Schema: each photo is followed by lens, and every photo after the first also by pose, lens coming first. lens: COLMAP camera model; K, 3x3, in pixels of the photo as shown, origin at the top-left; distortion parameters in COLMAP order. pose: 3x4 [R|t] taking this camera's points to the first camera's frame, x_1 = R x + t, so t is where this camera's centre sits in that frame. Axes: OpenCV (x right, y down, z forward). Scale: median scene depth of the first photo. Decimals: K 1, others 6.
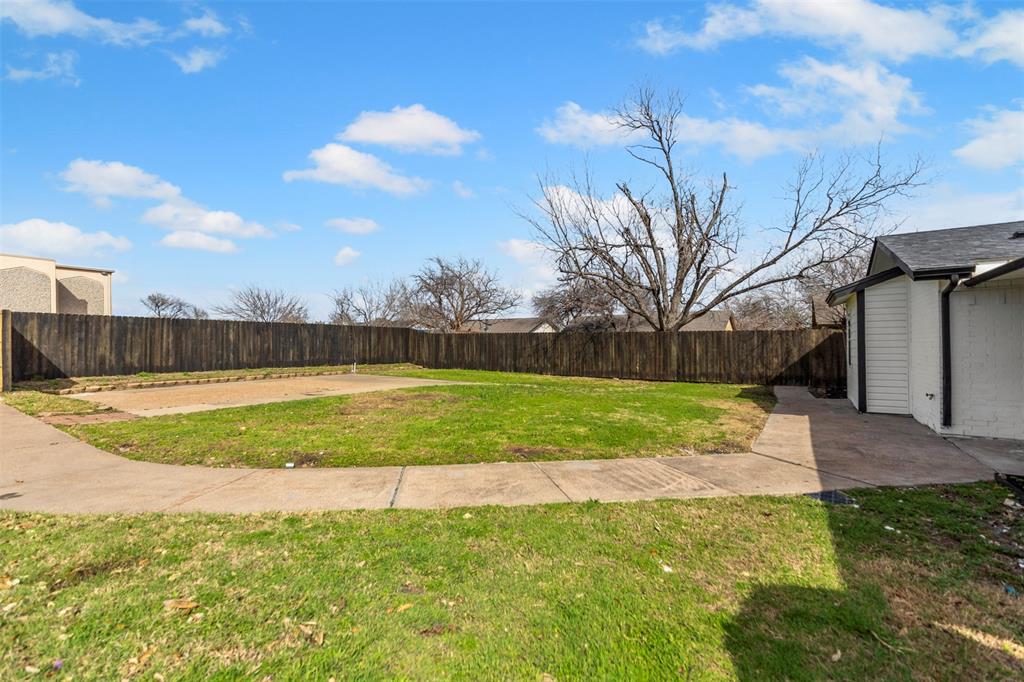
lens RADIAL K [[458.5, 0, 513.5], [0, 458.5, 344.6], [0, 0, 1]] dist [0.003710, 0.000124]
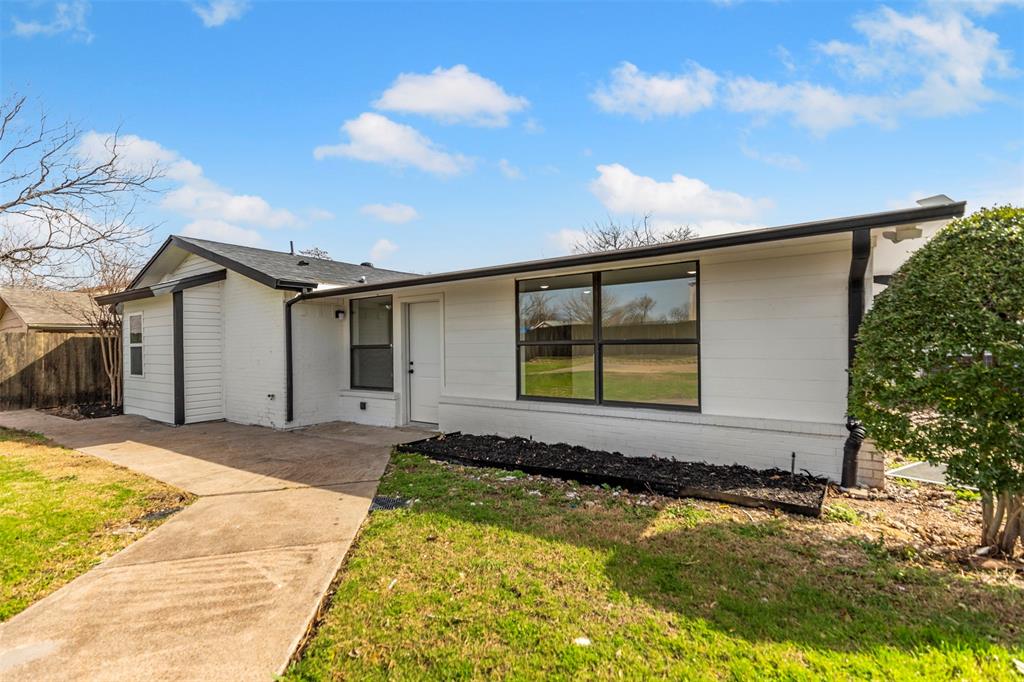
lens RADIAL K [[458.5, 0, 513.5], [0, 458.5, 344.6], [0, 0, 1]] dist [0.003710, 0.000124]
pose [[0.051227, 0.007433, 0.998659, -0.069114], [0.012009, 0.999895, -0.008058, 0.002550], [-0.998615, 0.012406, 0.051132, 0.178815]]
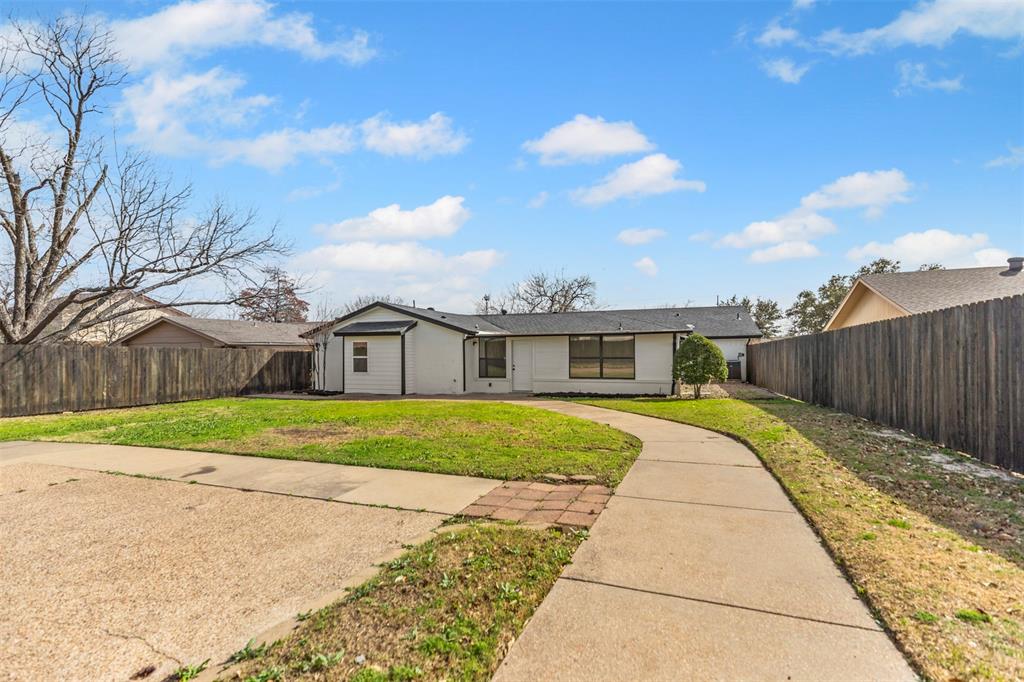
lens RADIAL K [[458.5, 0, 513.5], [0, 458.5, 344.6], [0, 0, 1]] dist [0.003710, 0.000124]
pose [[-0.230426, 0.024597, 0.972779, -0.768423], [0.006386, 0.999697, -0.023765, -0.010129], [-0.973069, 0.000736, -0.230513, 0.618879]]
